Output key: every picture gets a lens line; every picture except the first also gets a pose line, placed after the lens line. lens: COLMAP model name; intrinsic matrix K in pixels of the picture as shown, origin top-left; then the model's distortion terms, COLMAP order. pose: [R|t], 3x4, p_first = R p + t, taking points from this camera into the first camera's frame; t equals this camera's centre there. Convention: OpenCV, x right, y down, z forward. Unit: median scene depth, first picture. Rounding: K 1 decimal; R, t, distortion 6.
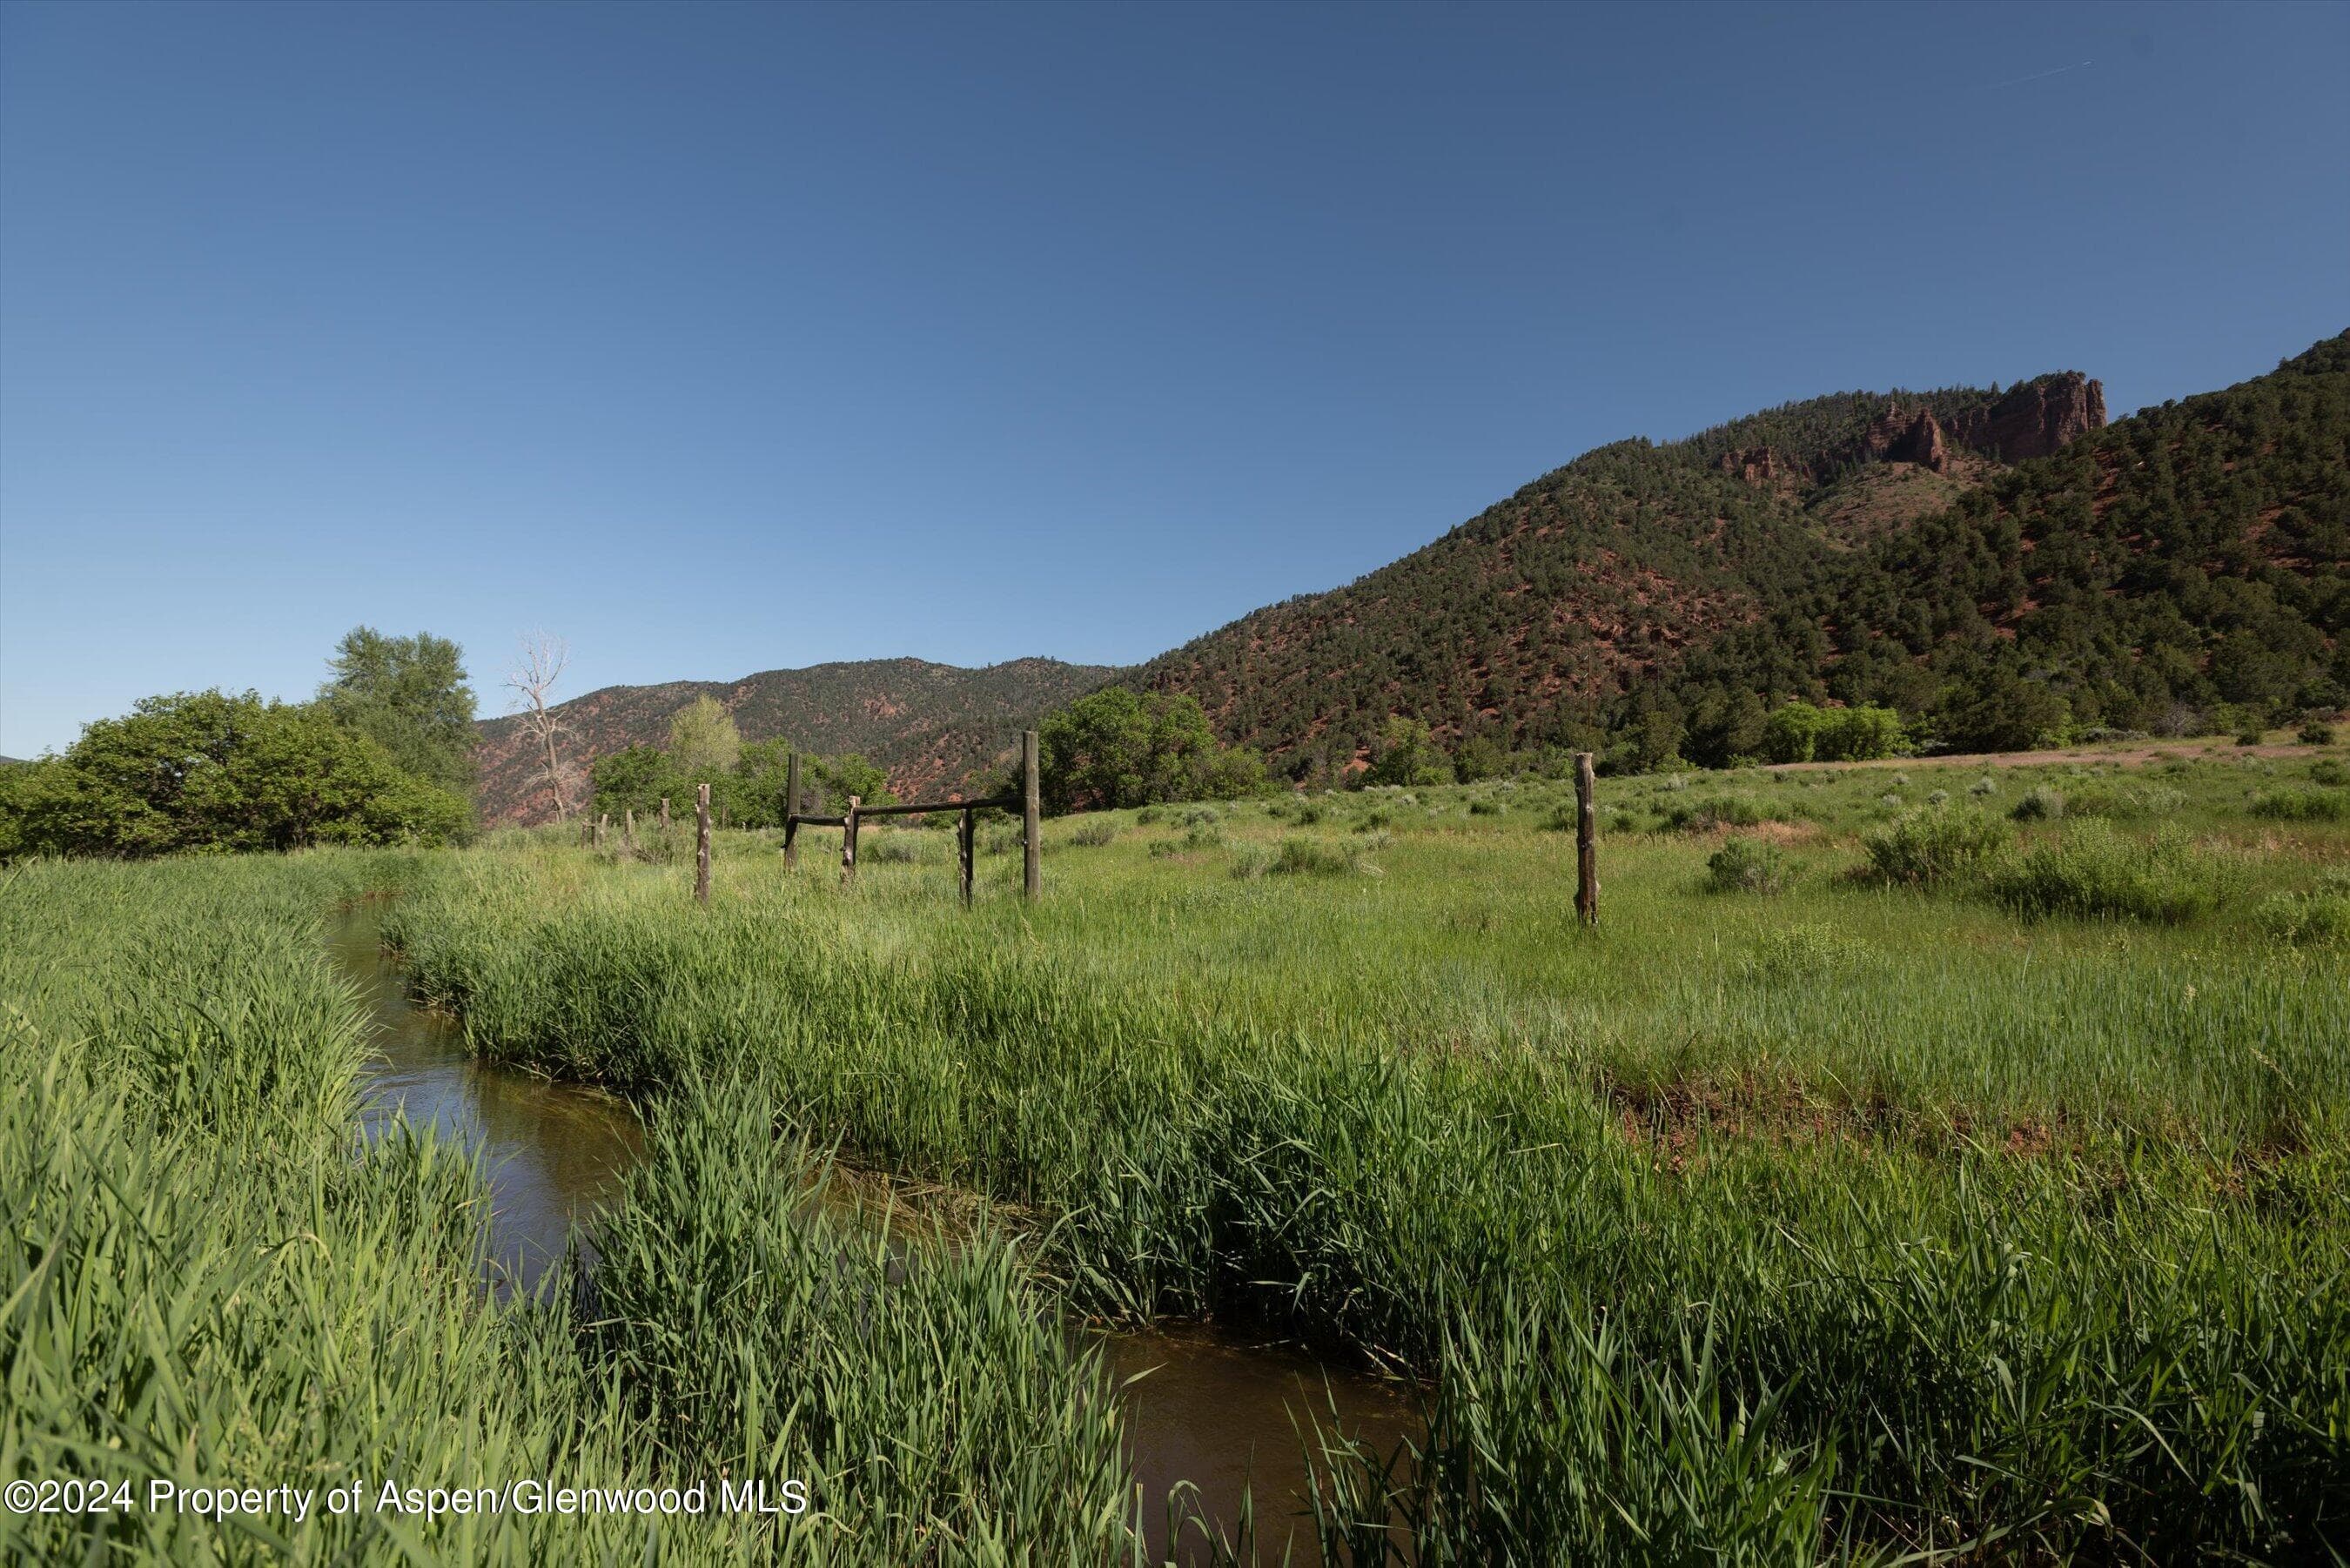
lens RADIAL K [[1315.2, 0, 1145.3], [0, 1315.2, 806.1], [0, 0, 1]] dist [0.043047, -0.022629]
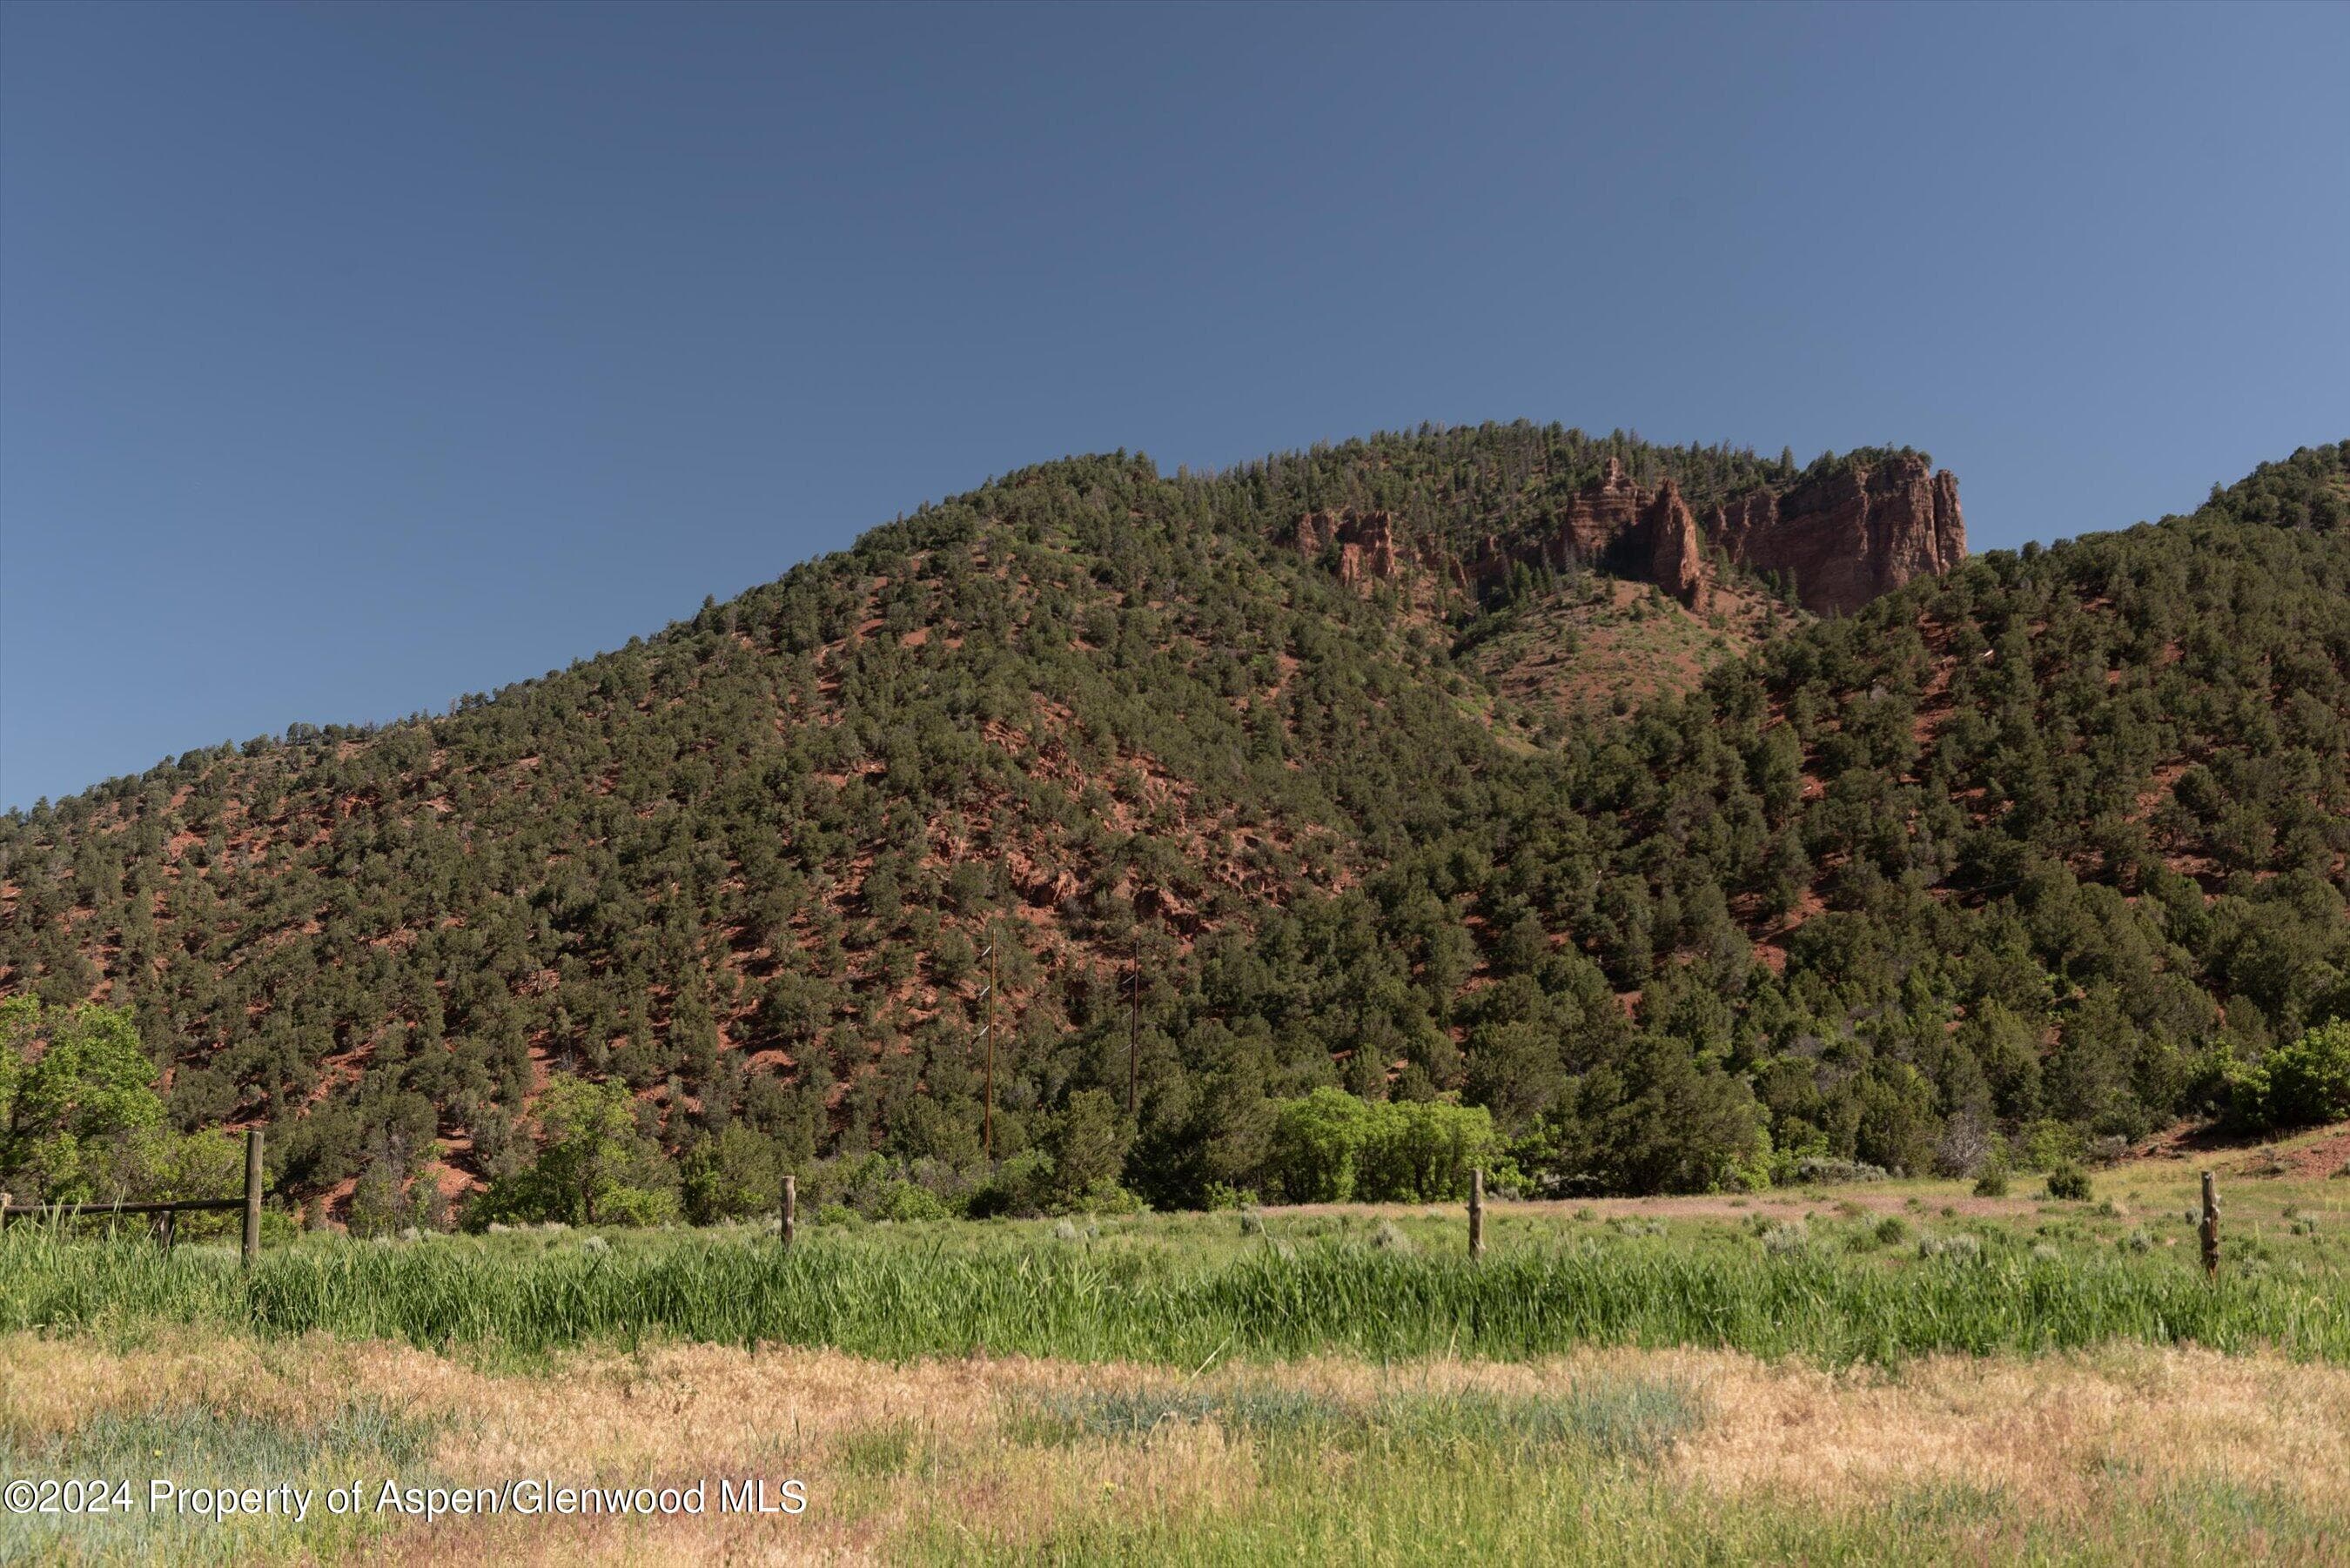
lens RADIAL K [[2790.5, 0, 1224.6], [0, 2790.5, 779.5], [0, 0, 1]] dist [-0.029208, 0.039134]
pose [[0.912282, 0.091320, 0.399252, 0.034149], [-0.020372, 0.983736, -0.178460, -0.004613], [-0.409056, 0.154672, 0.899305, 0.145400]]
